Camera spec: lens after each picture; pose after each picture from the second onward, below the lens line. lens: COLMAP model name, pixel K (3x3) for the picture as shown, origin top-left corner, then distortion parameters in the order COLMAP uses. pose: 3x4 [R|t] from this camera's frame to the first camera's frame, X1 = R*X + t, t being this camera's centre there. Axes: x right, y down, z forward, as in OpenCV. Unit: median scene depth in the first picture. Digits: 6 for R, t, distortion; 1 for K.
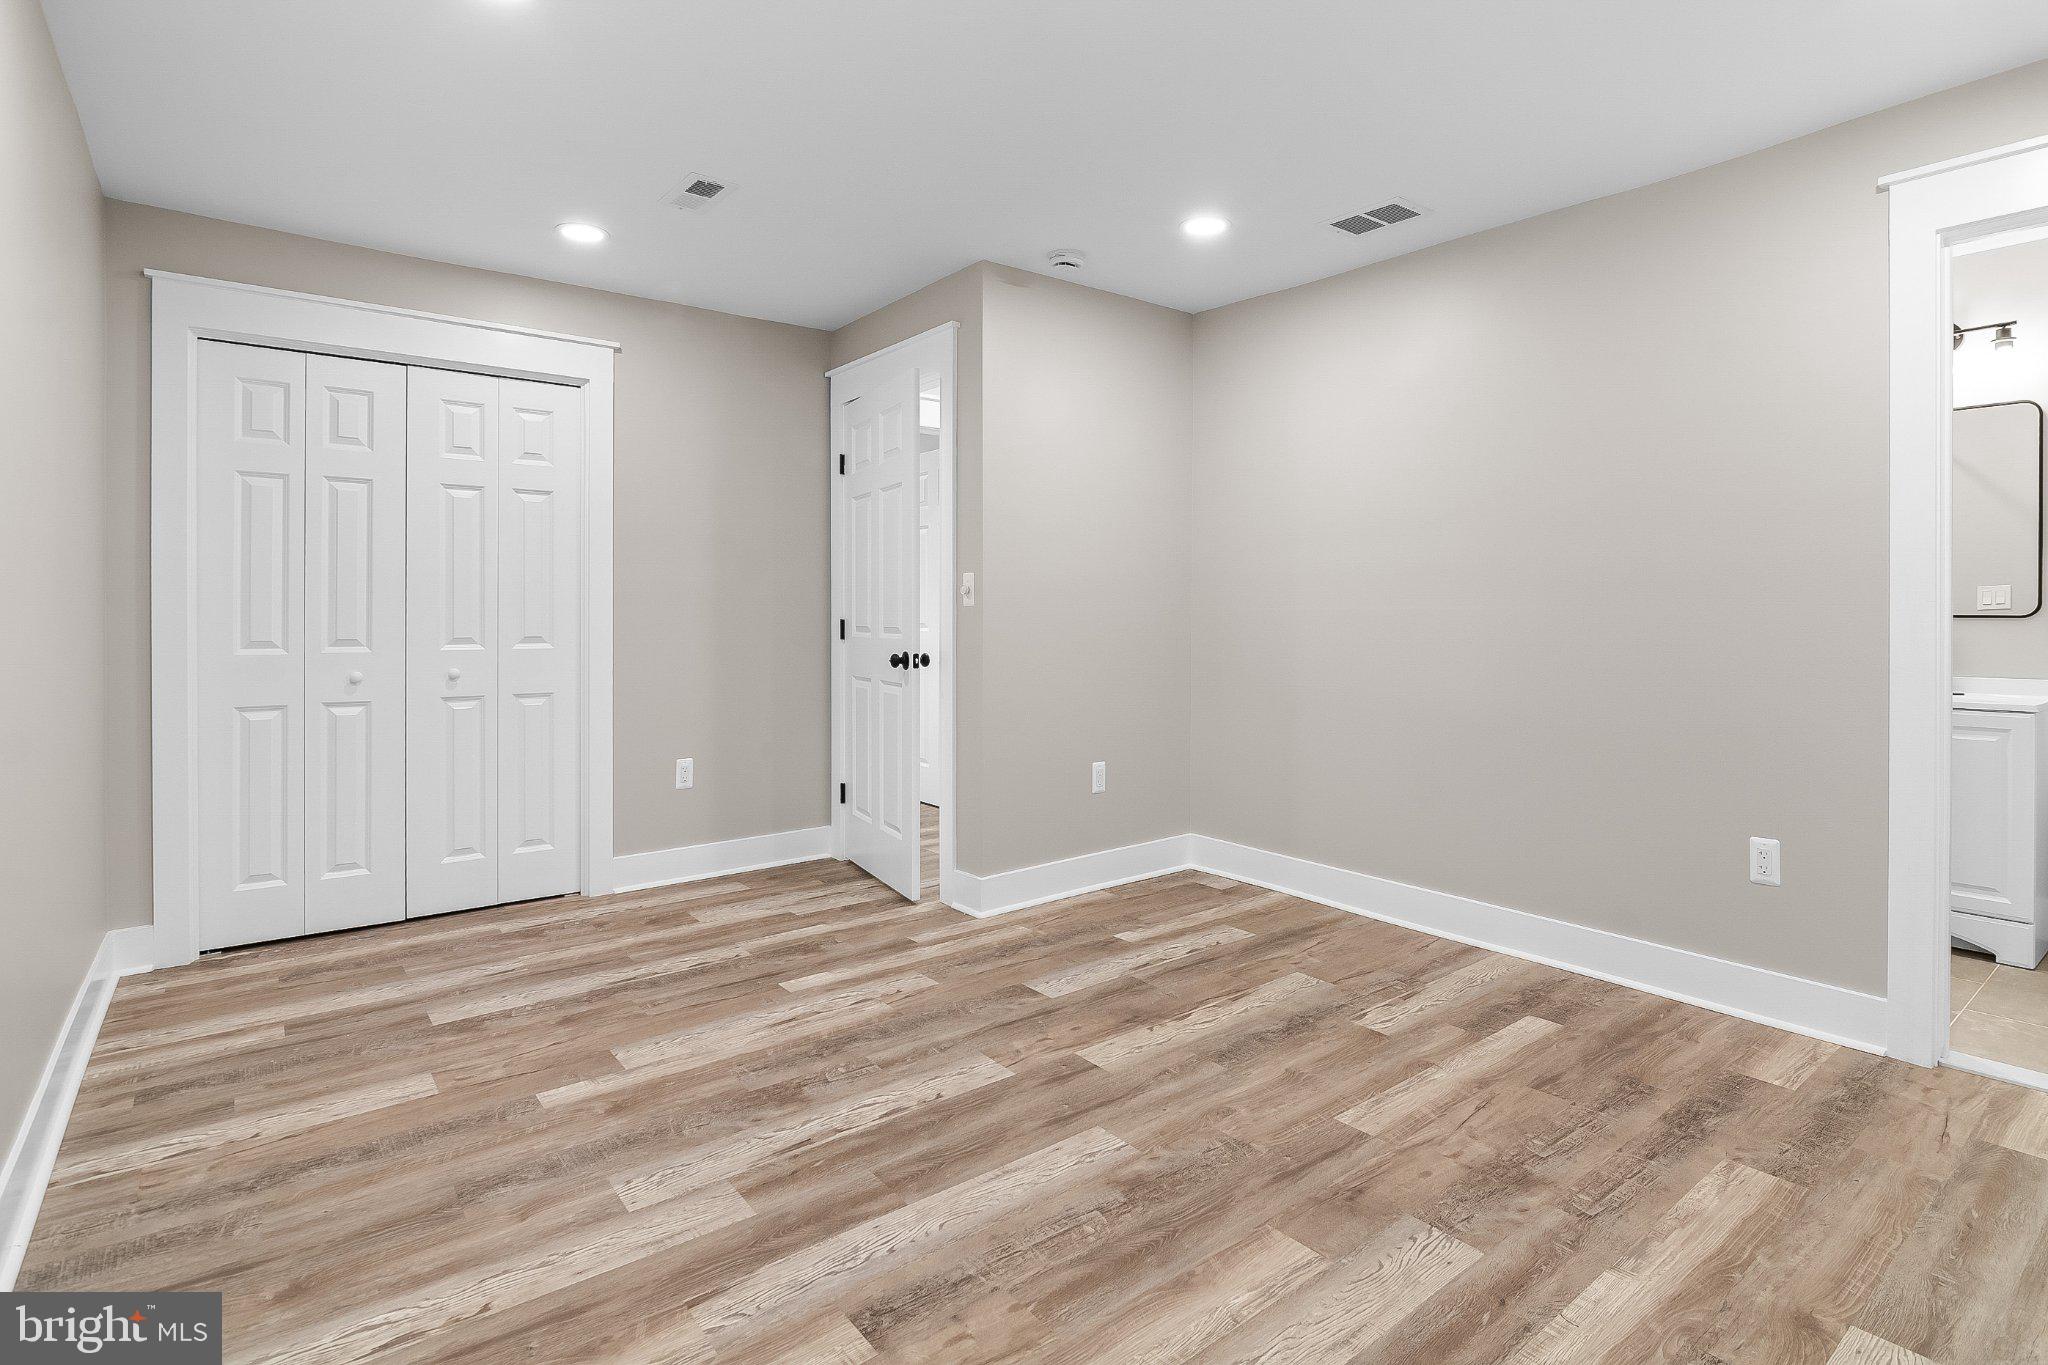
lens RADIAL K [[1017.9, 0, 1012.8], [0, 1017.9, 610.8], [0, 0, 1]] dist [-0.002459, -0.007399]
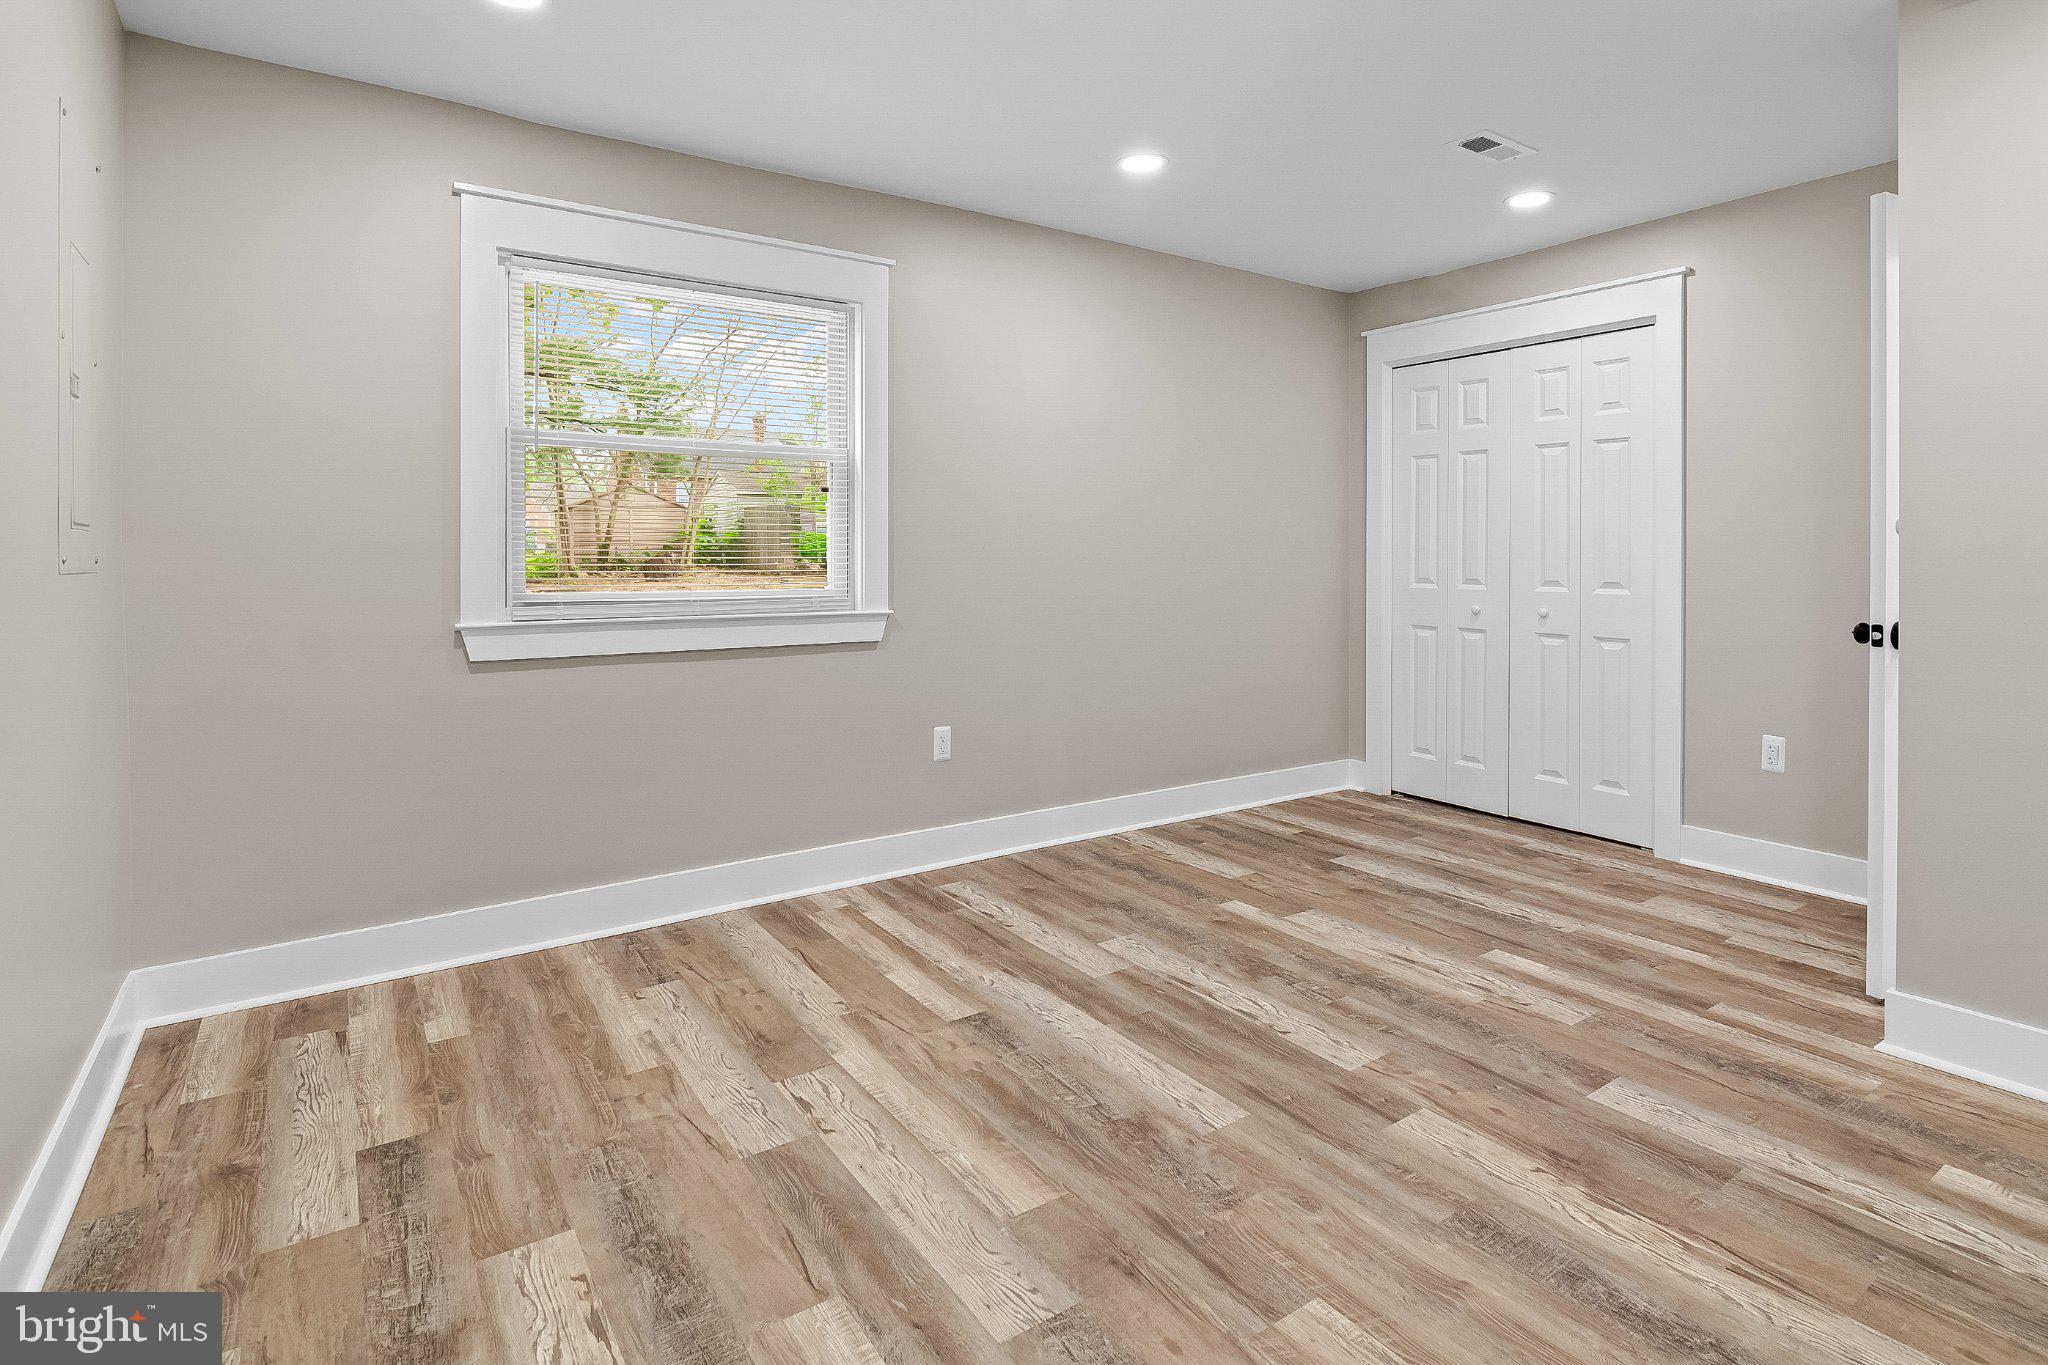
lens RADIAL K [[1036.2, 0, 1055.2], [0, 1036.2, 555.6], [0, 0, 1]] dist [-0.006129, -0.002570]
pose [[-0.047362, 0.004081, -0.998869, 0.924808], [0.000702, 0.999992, 0.004052, -0.009369], [0.998878, -0.000509, -0.047365, 0.770272]]
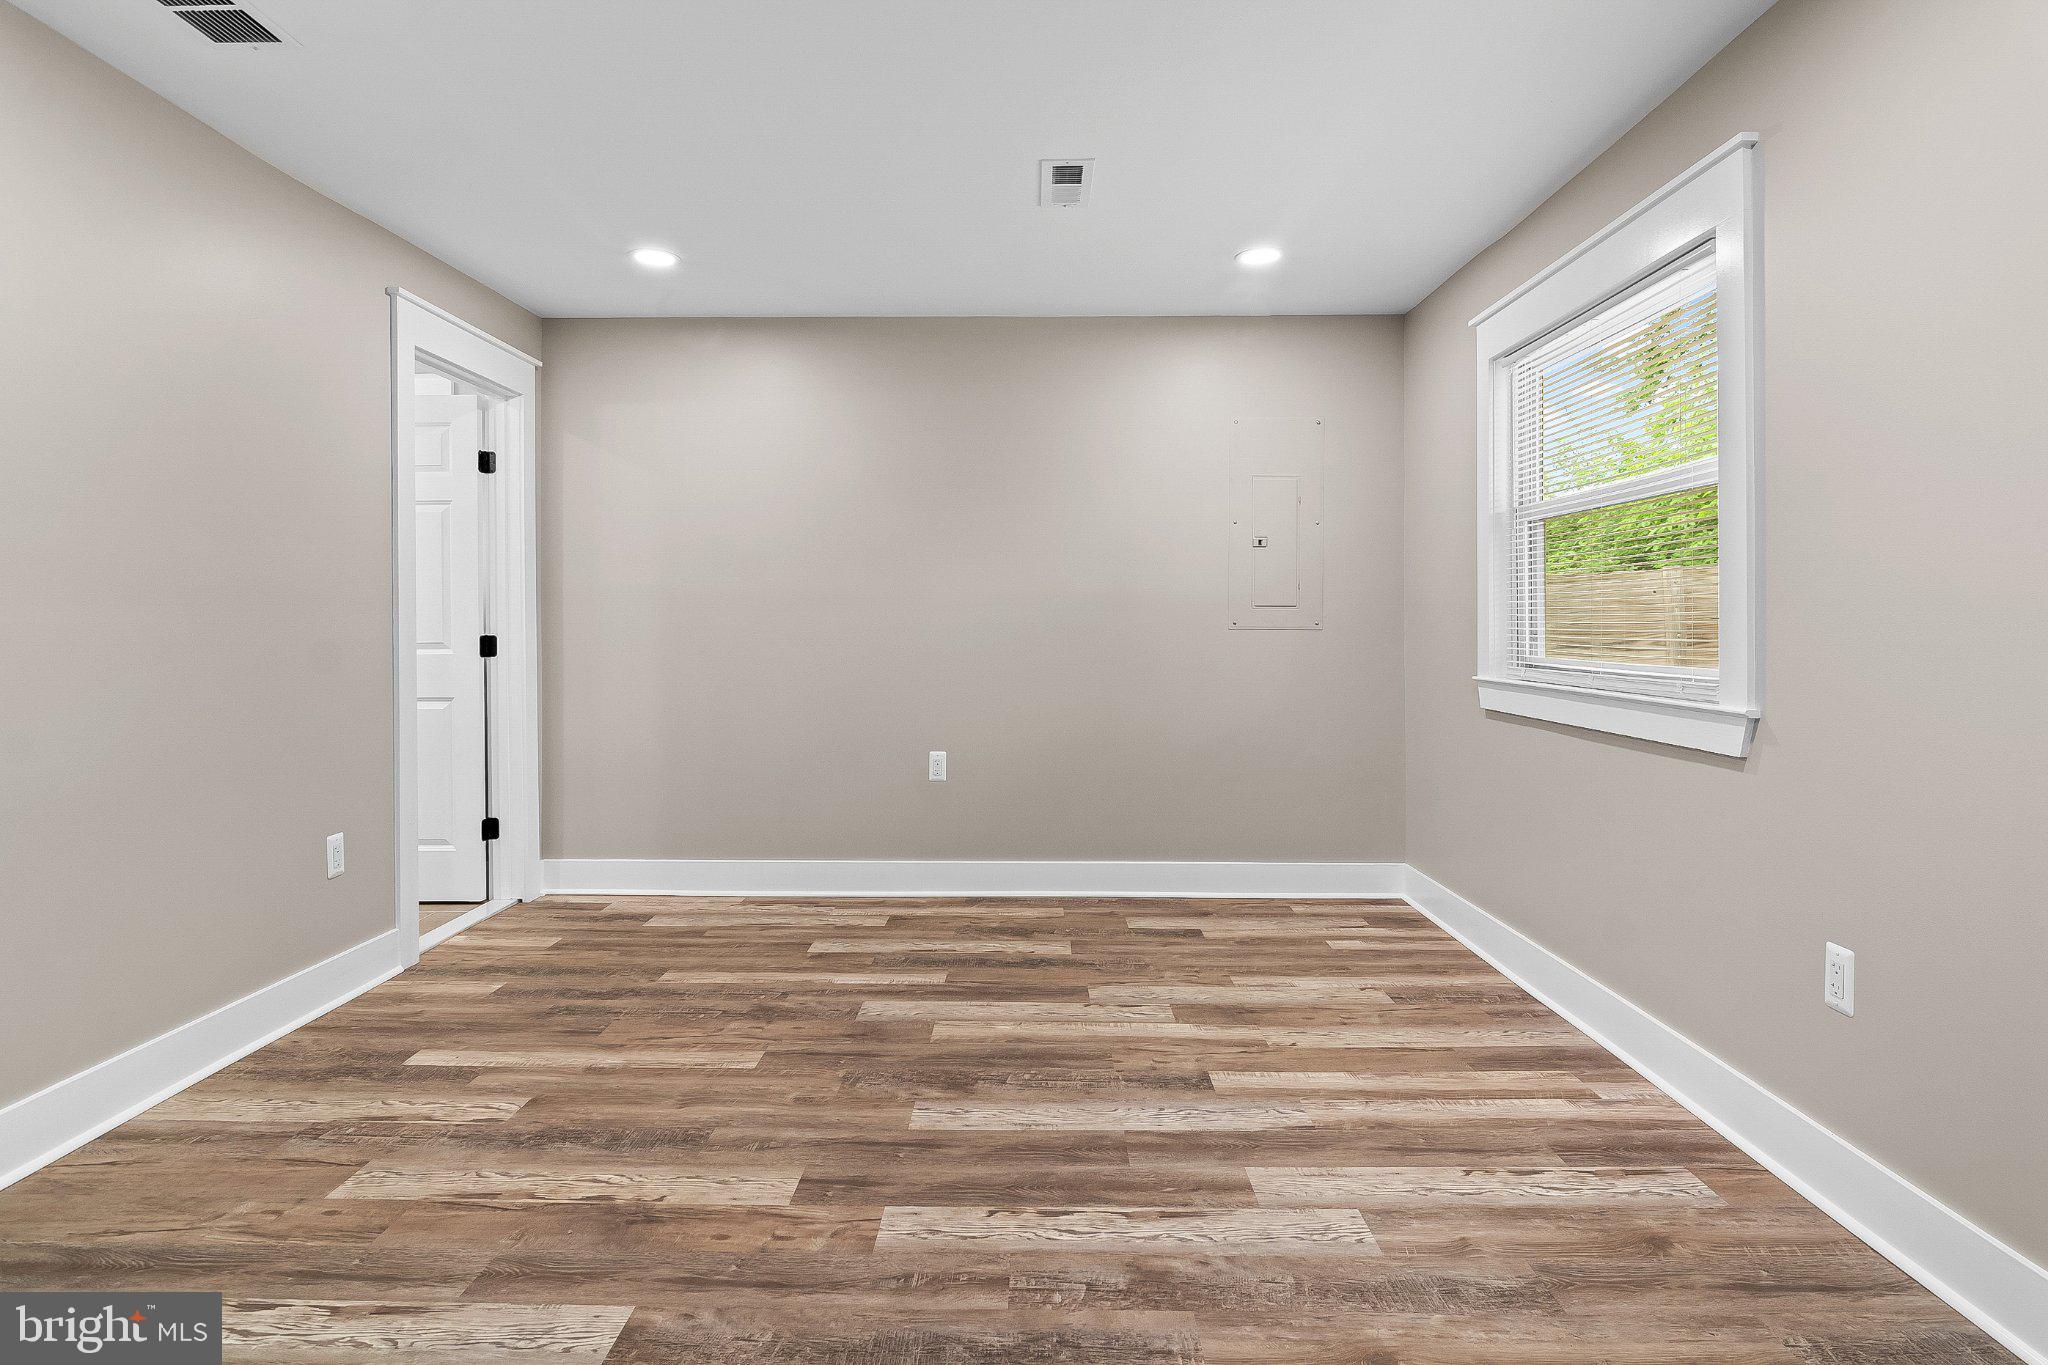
lens RADIAL K [[982.8, 0, 1024.0], [0, 982.8, 682.5], [0, 0, 1]] dist [-0.001485, -0.007706]
pose [[-0.784164, -0.034761, 0.619579, -0.541897], [0.001160, 0.998346, 0.057479, -0.001794], [-0.620552, 0.045791, -0.782827, 1.499689]]
